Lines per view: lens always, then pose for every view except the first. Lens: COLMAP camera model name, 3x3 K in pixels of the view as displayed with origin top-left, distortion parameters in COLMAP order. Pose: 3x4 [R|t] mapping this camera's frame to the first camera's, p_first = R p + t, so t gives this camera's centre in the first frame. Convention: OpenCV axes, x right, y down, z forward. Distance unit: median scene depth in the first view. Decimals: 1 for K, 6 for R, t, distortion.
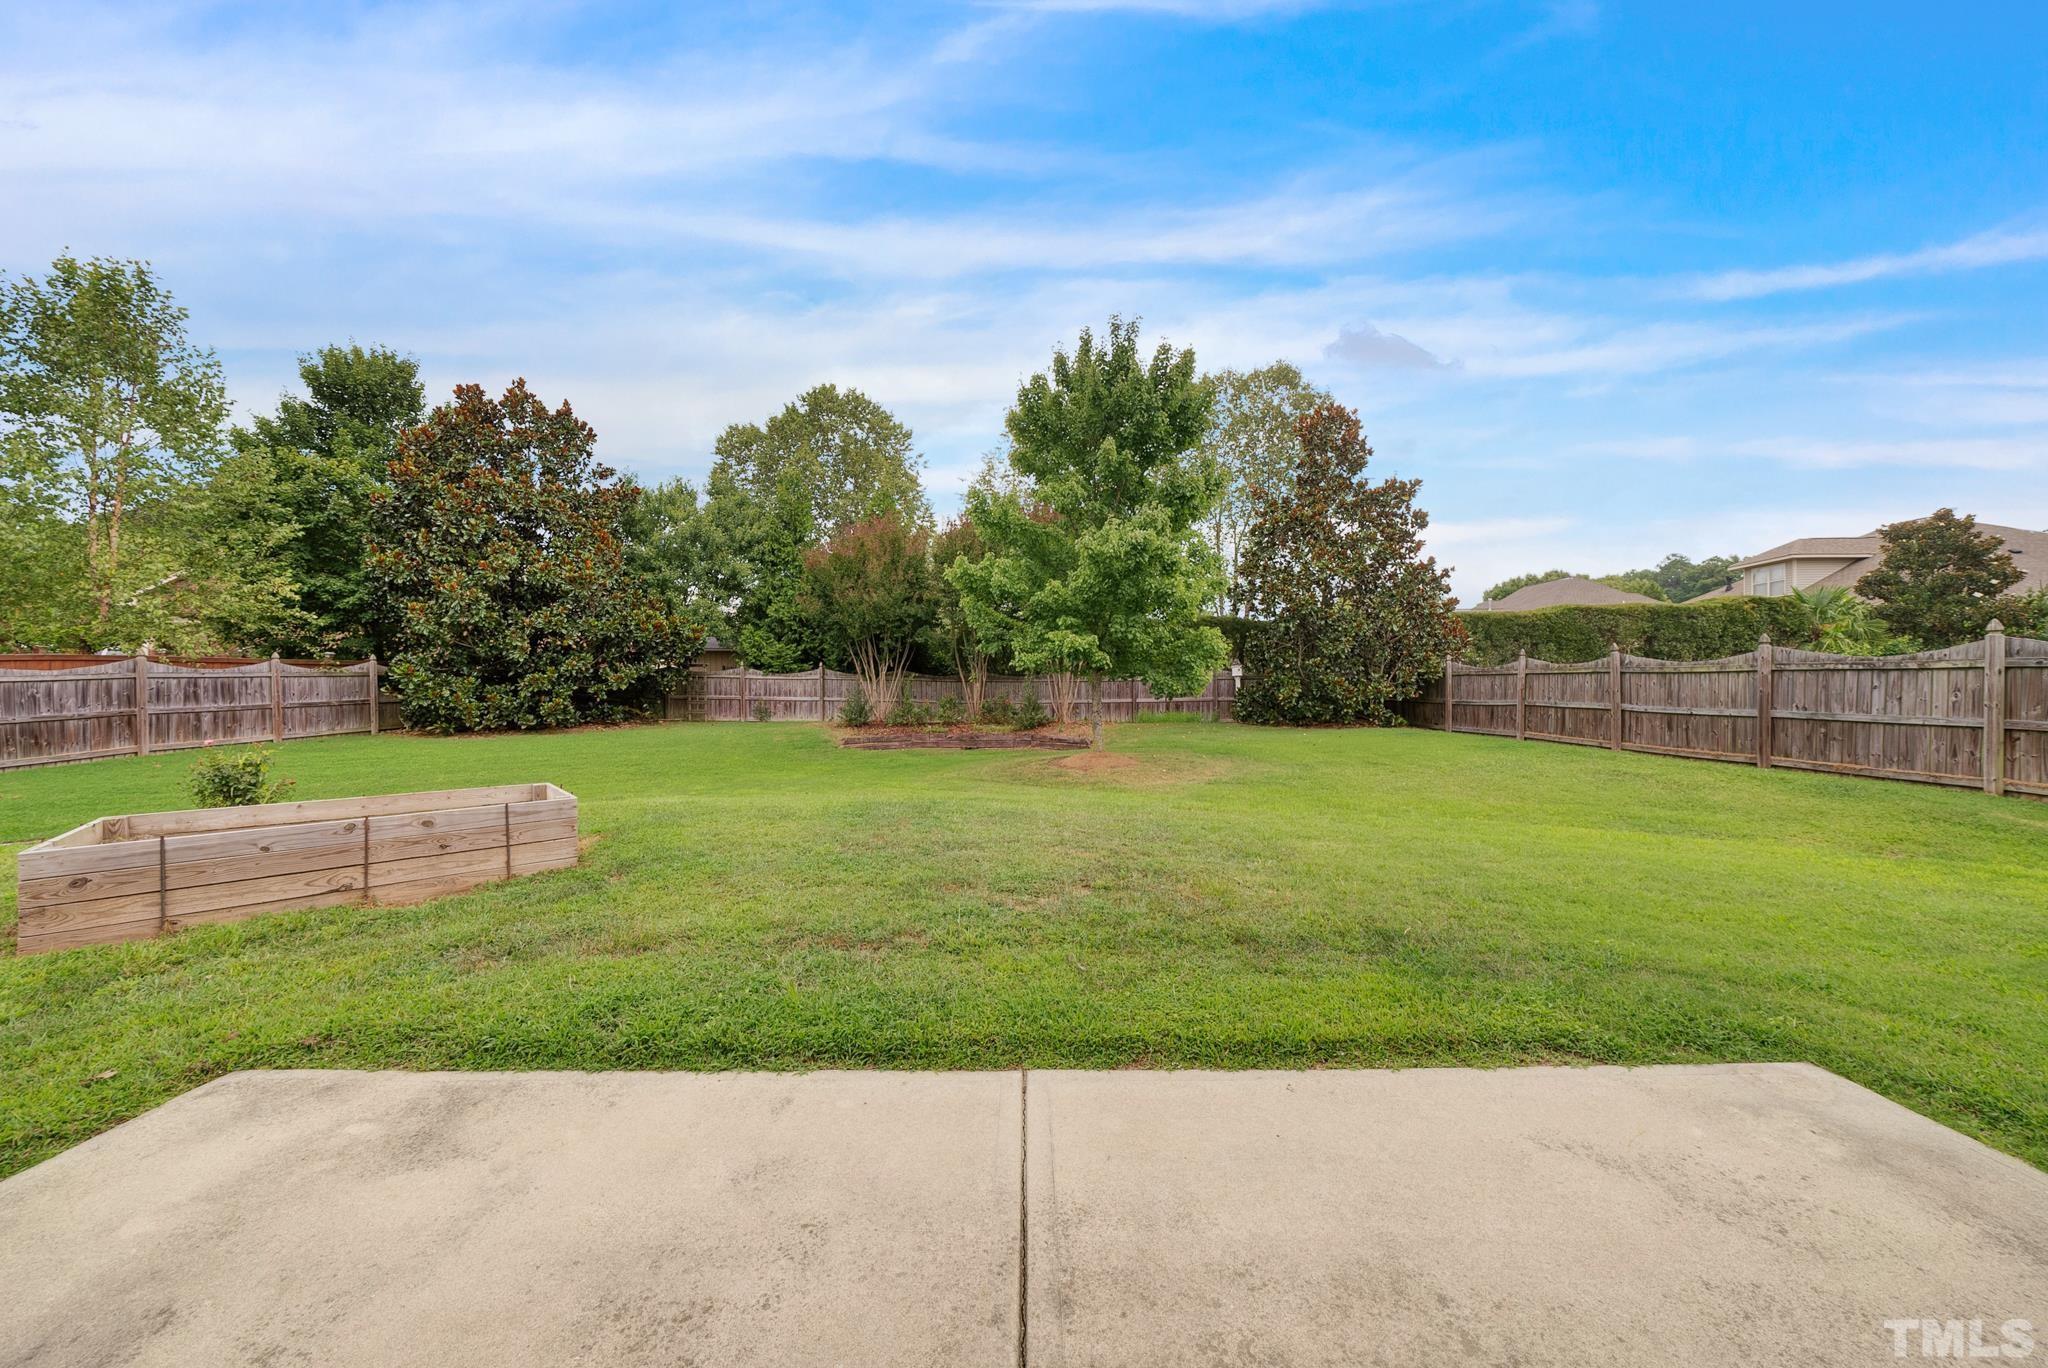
lens RADIAL K [[731.5, 0, 1013.1], [0, 731.5, 680.9], [0, 0, 1]] dist [-0.006778, -0.000160]
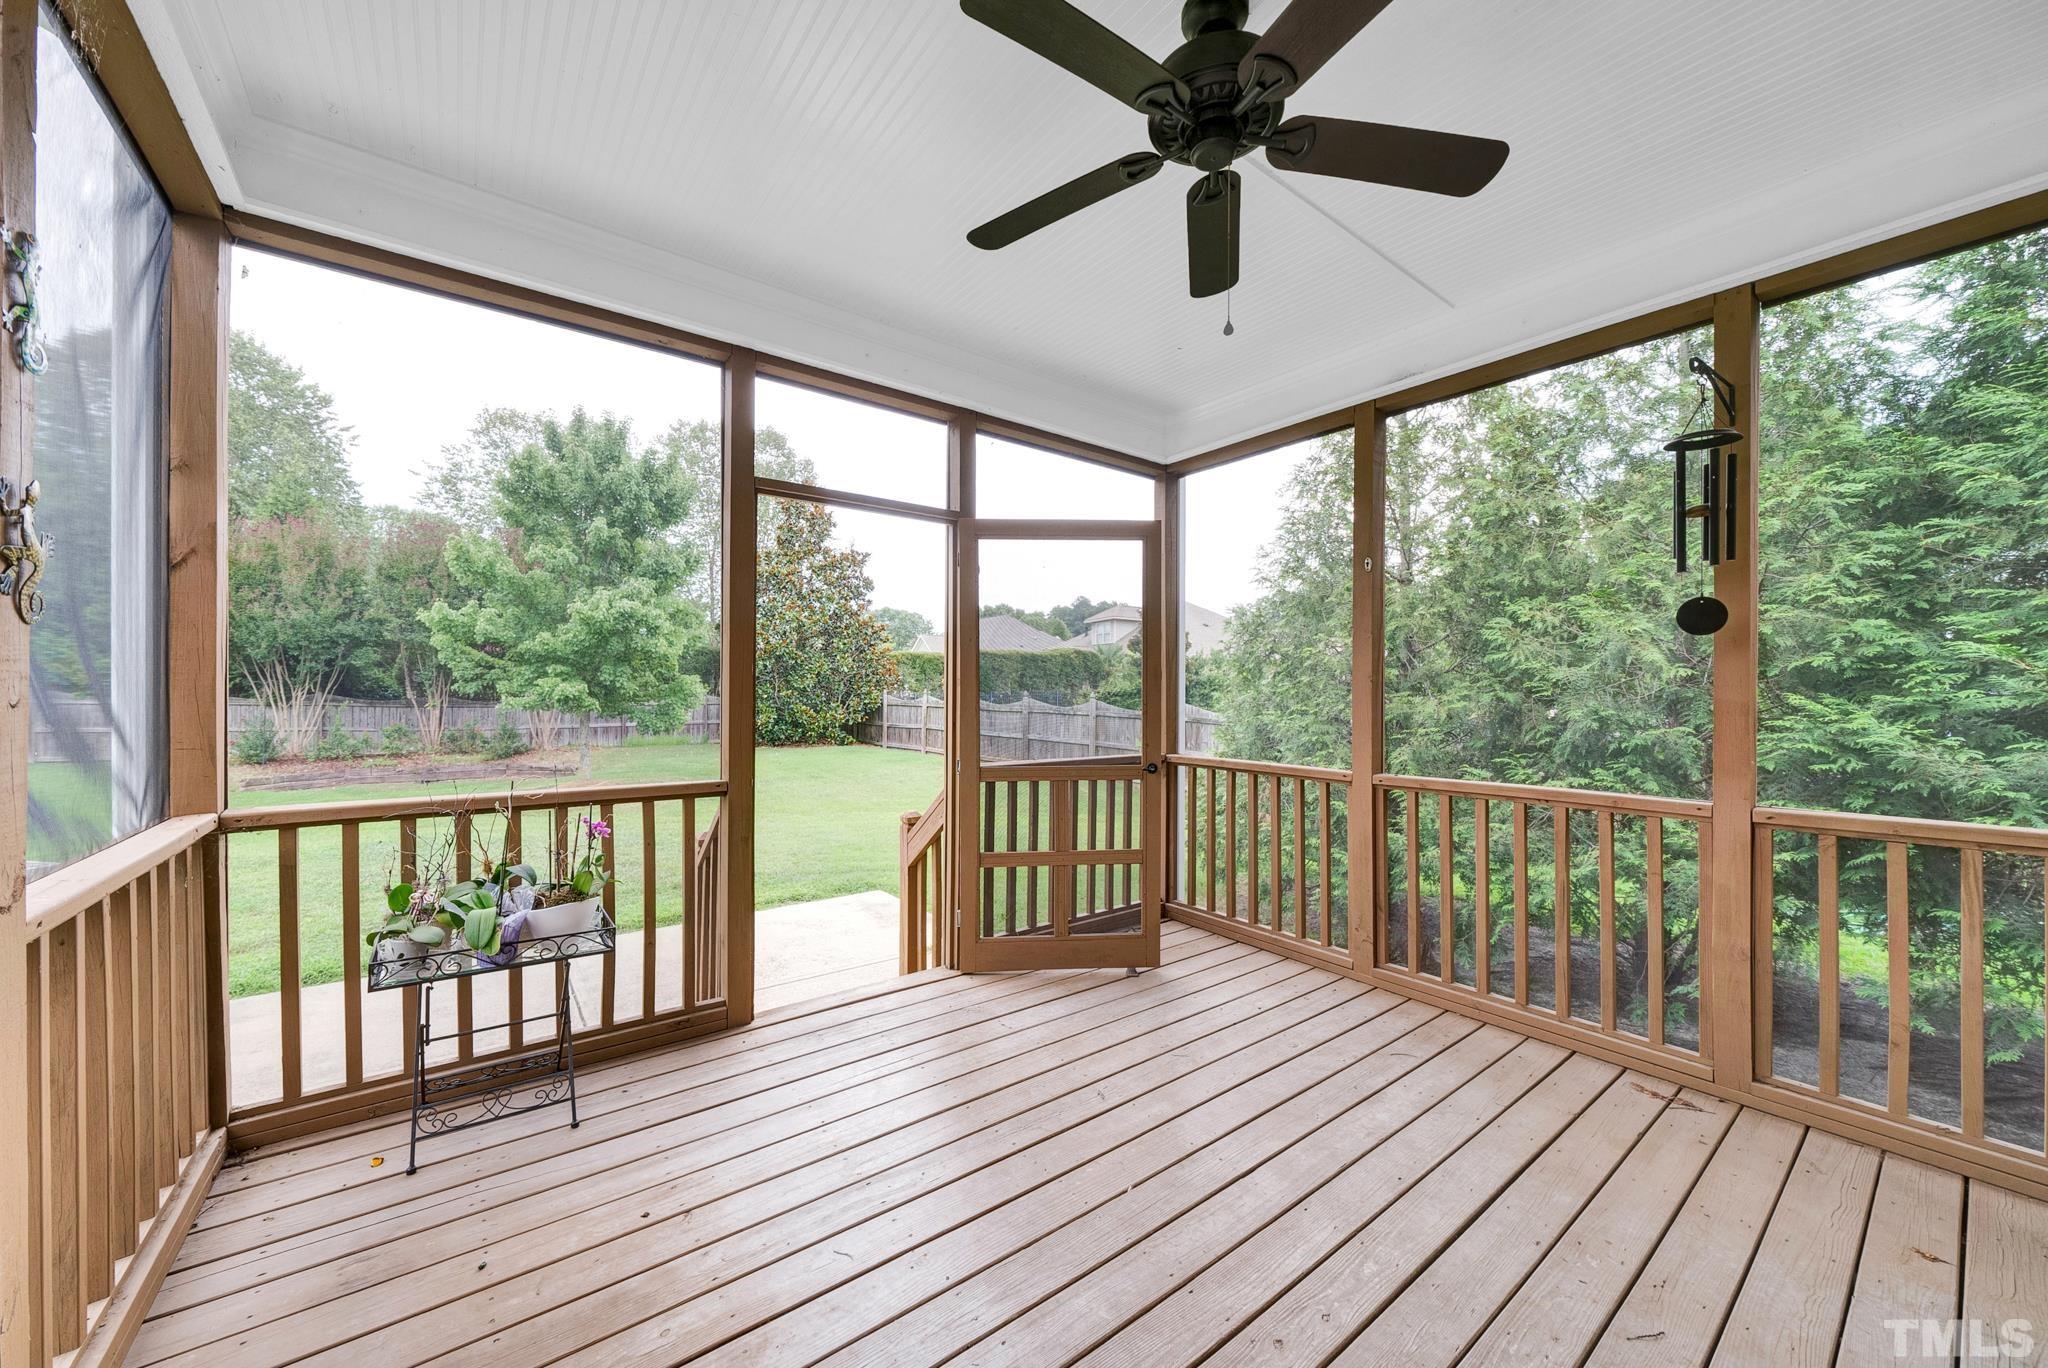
lens RADIAL K [[731.5, 0, 997.4], [0, 731.5, 689.4], [0, 0, 1]] dist [-0.006778, -0.000160]
pose [[0.805489, 0.011660, 0.592496, -0.029083], [-0.009972, 0.999932, -0.006121, -0.030695], [-0.592527, -0.000978, 0.805550, -0.202532]]
